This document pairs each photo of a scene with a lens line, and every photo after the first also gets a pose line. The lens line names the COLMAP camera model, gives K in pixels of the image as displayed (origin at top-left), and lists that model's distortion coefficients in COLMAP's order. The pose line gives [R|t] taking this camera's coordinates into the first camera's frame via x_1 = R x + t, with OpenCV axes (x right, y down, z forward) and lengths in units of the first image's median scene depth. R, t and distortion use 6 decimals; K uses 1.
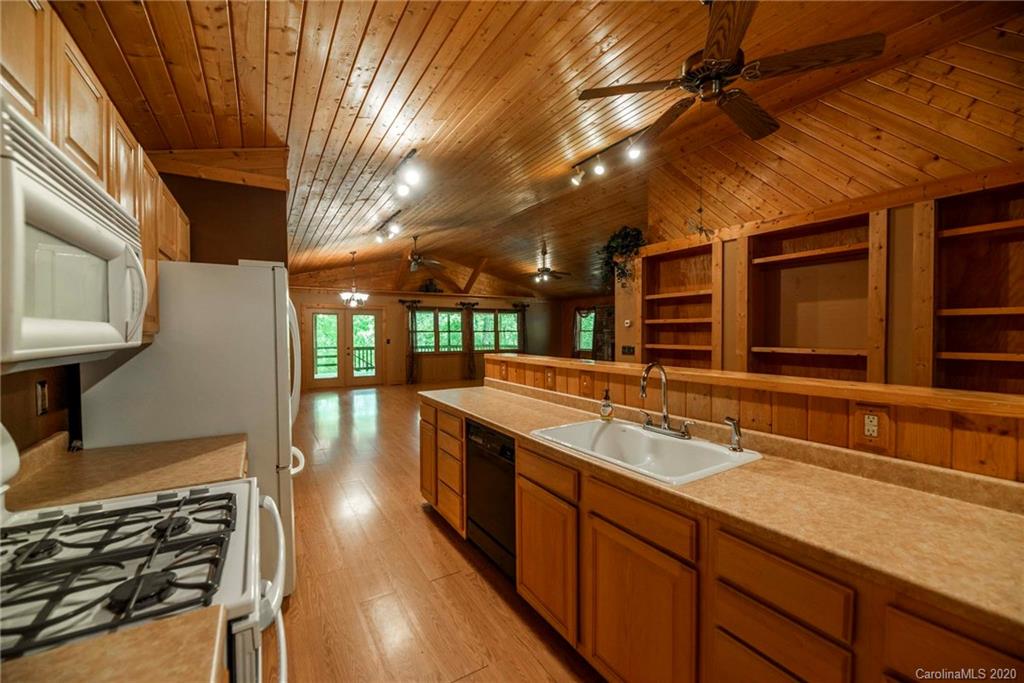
lens RADIAL K [[411.5, 0, 513.8], [0, 411.5, 341.3], [0, 0, 1]] dist [0.004221, -0.004559]
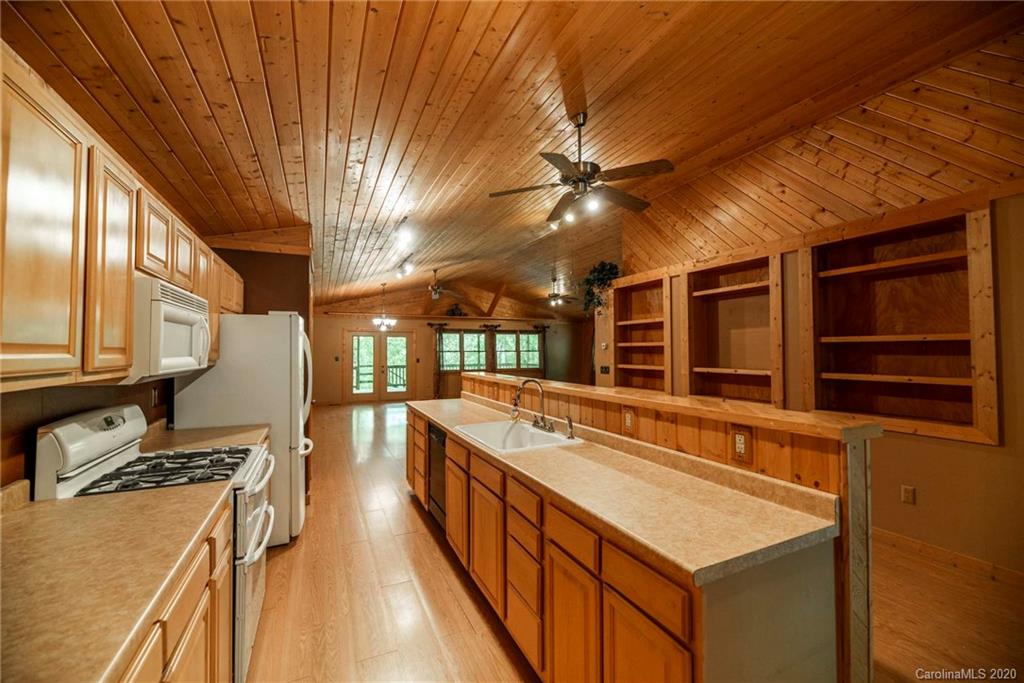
lens RADIAL K [[411.5, 0, 513.8], [0, 411.5, 341.3], [0, 0, 1]] dist [0.004221, -0.004559]
pose [[0.993927, -0.003641, -0.109979, 0.153848], [-0.001202, 0.999034, -0.043935, -0.006406], [0.110032, 0.043801, 0.992962, -0.159022]]
